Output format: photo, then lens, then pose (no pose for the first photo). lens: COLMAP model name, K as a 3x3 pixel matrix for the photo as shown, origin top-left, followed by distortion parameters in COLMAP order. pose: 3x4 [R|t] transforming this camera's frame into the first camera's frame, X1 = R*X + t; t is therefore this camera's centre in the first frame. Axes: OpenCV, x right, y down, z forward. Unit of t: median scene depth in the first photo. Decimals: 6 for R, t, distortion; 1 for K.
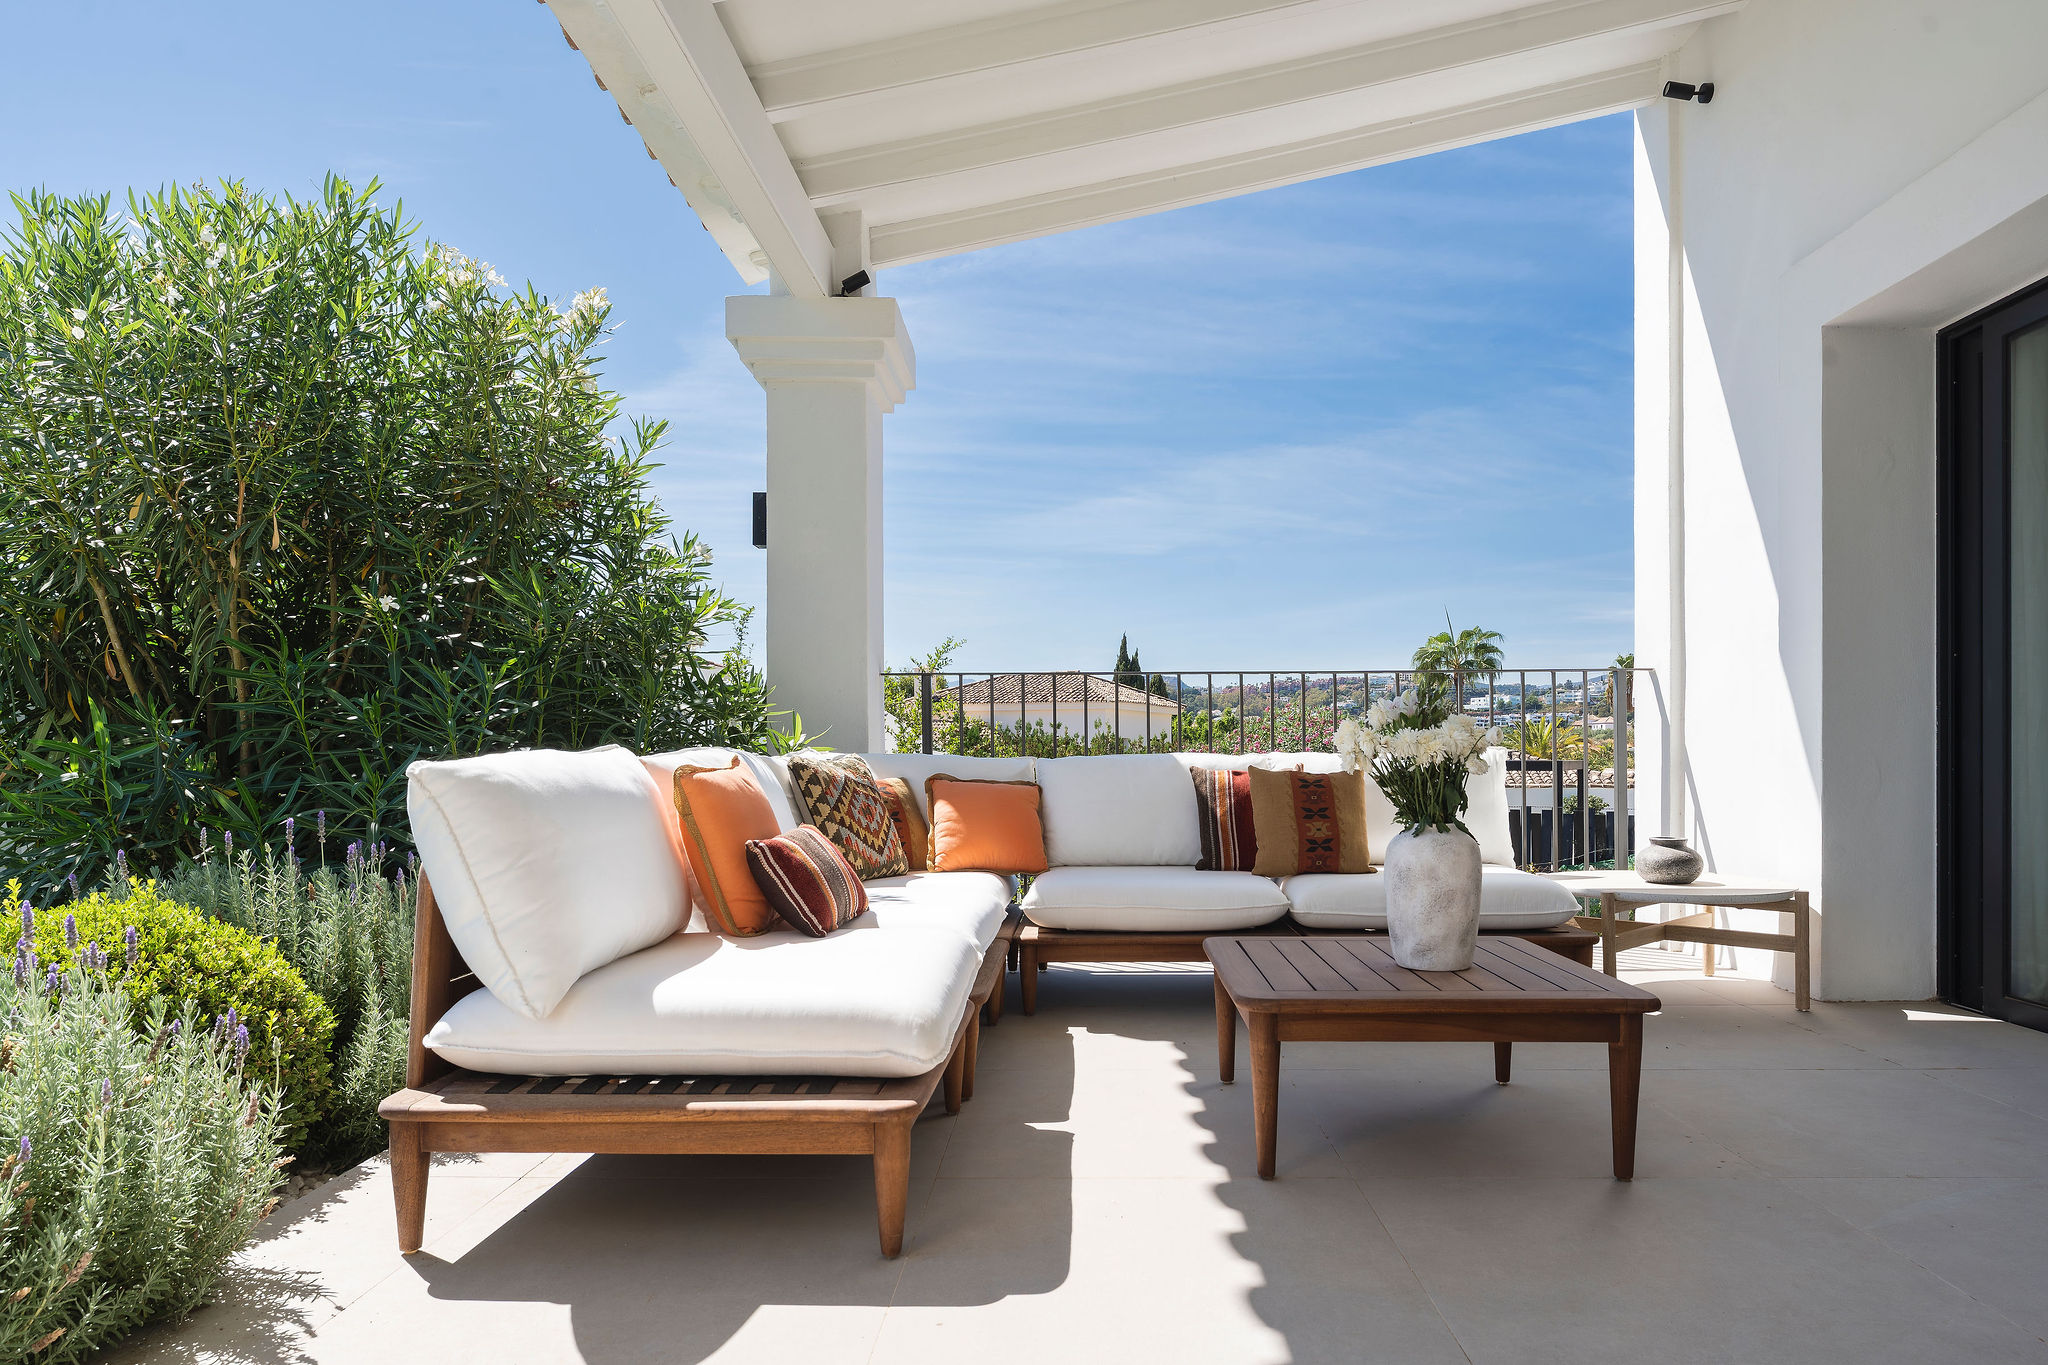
lens RADIAL K [[1228.5, 0, 1125.1], [0, 1228.5, 734.3], [0, 0, 1]] dist [-0.000273, 0.000059]
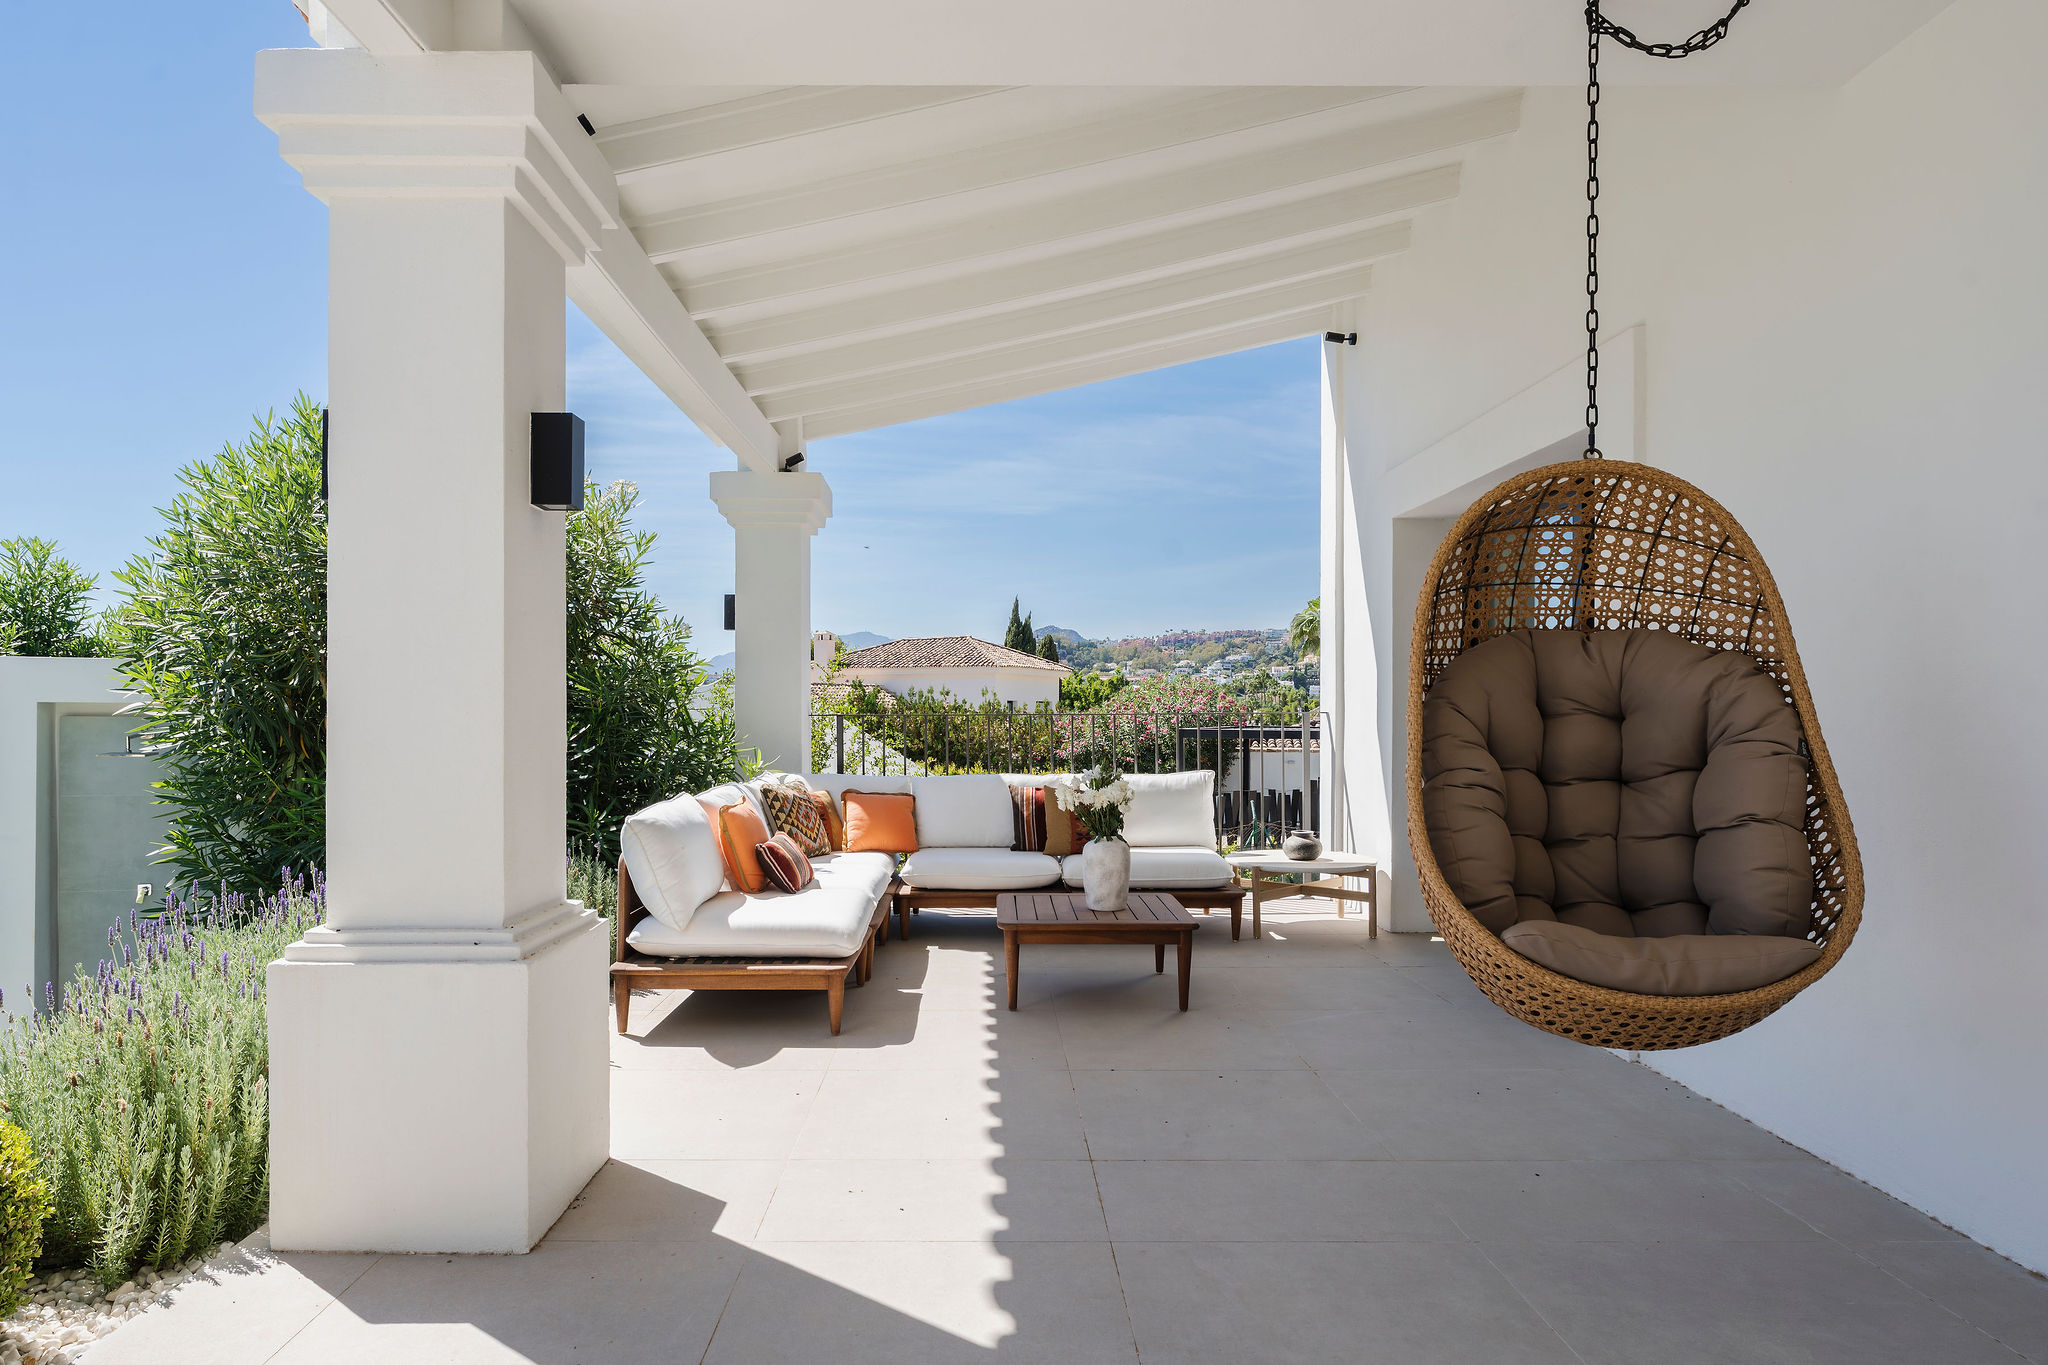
lens RADIAL K [[1237.8, 0, 1024.0], [0, 1237.8, 682.5], [0, 0, 1]] dist [-0.002056, -0.000202]
pose [[0.999999, 0.001066, 0.000297, 0.082948], [-0.001065, 0.999998, -0.001566, -0.118060], [-0.000298, 0.001566, 0.999999, -0.681455]]
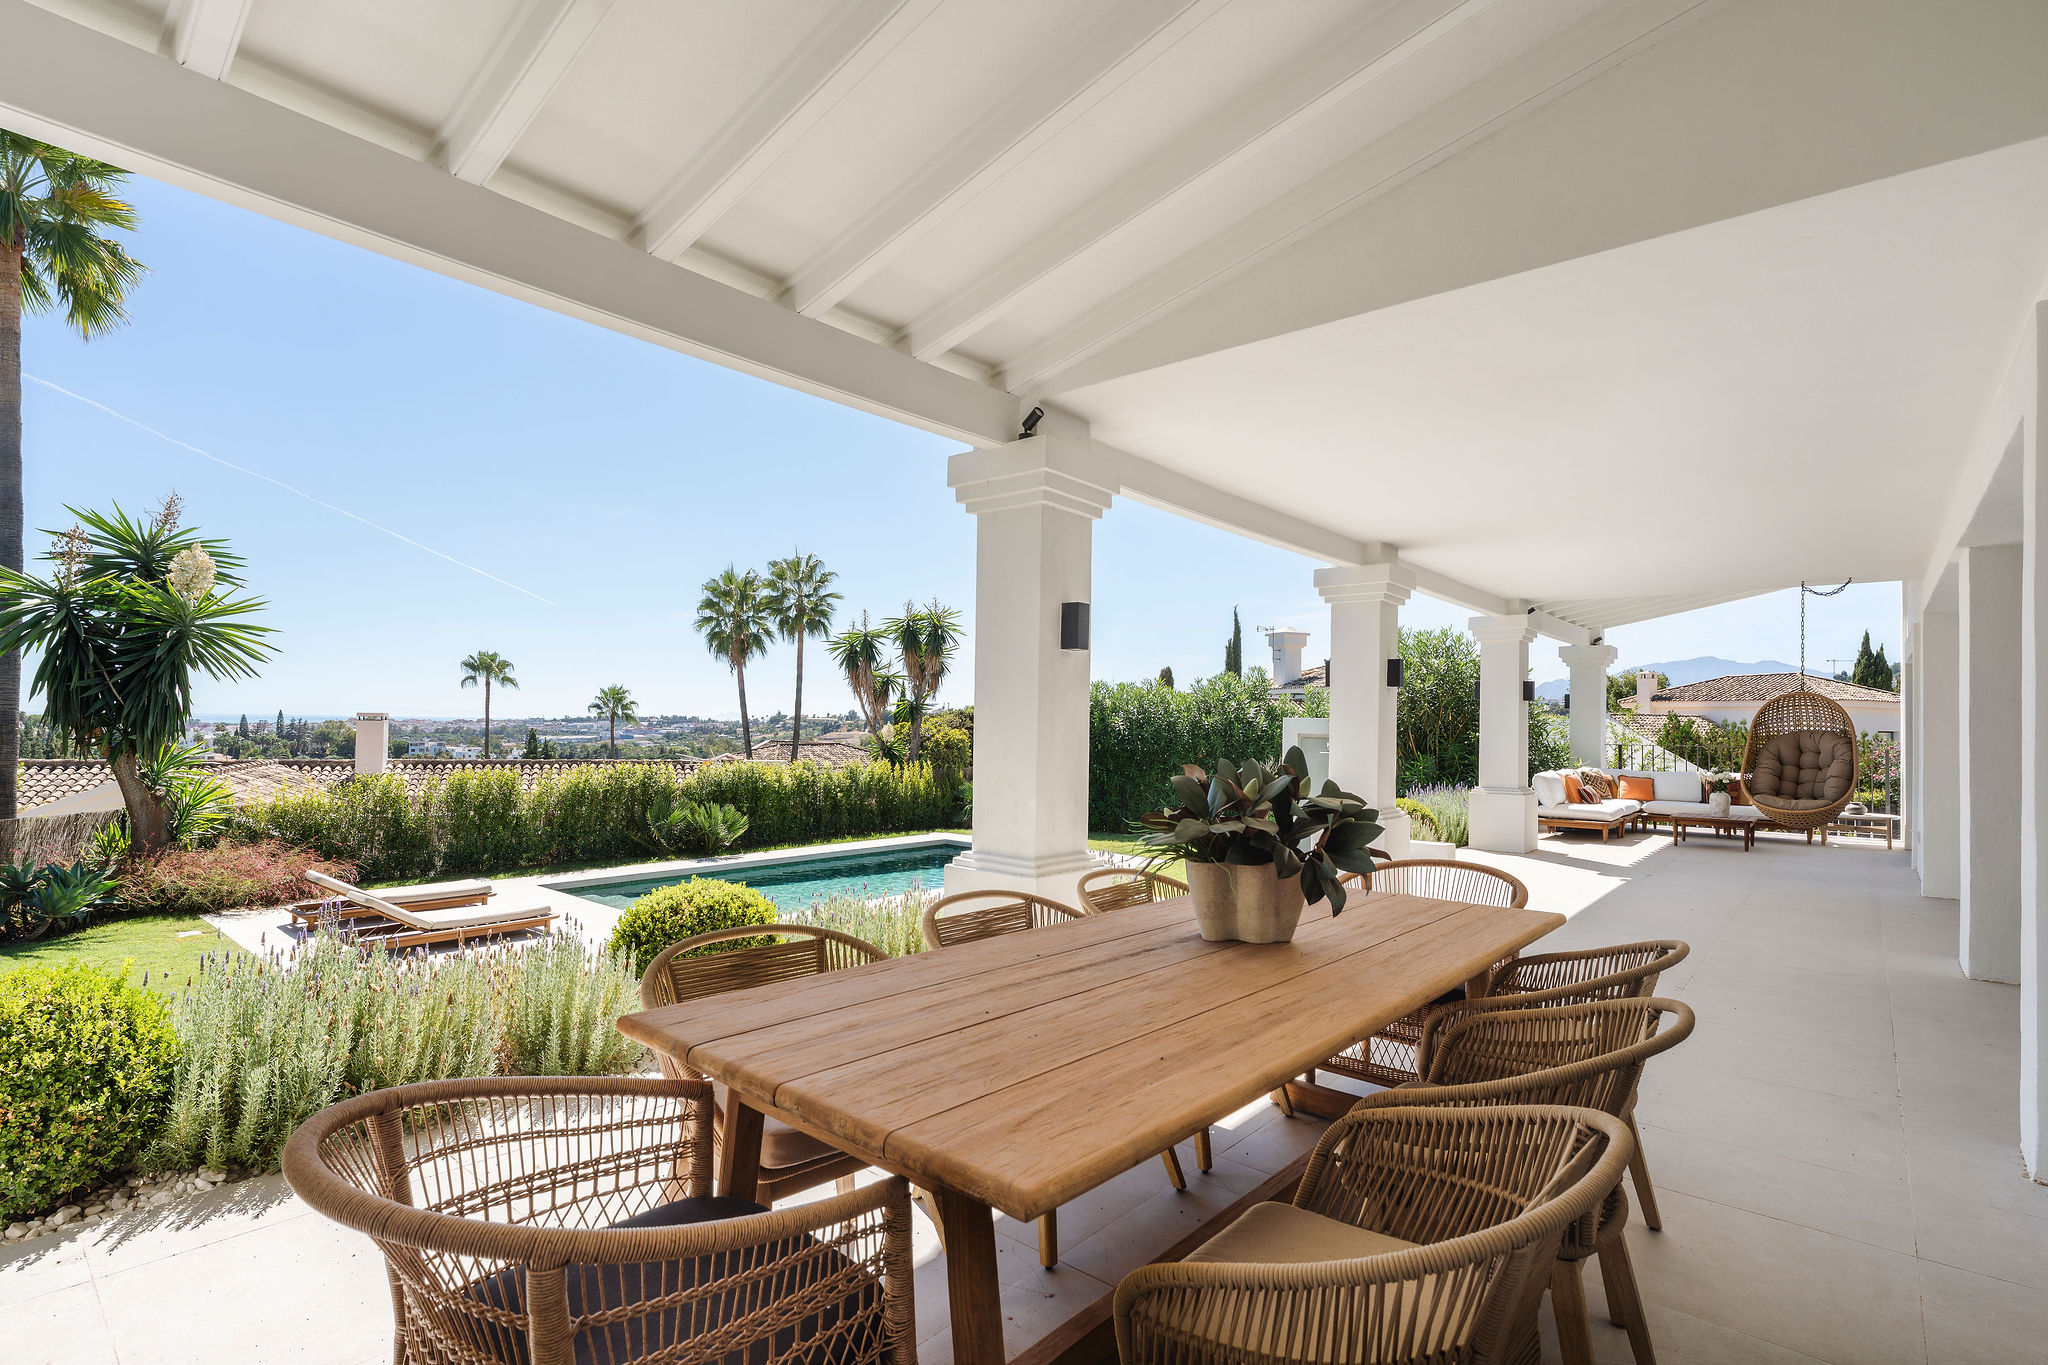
lens RADIAL K [[955.7, 0, 1020.0], [0, 955.7, 708.8], [0, 0, 1]] dist [0.000866, 0.000047]
pose [[0.732537, 0.002617, -0.680722, 0.606867], [-0.001807, 0.999997, 0.001901, -0.209421], [0.680725, -0.000162, 0.732539, -2.974039]]
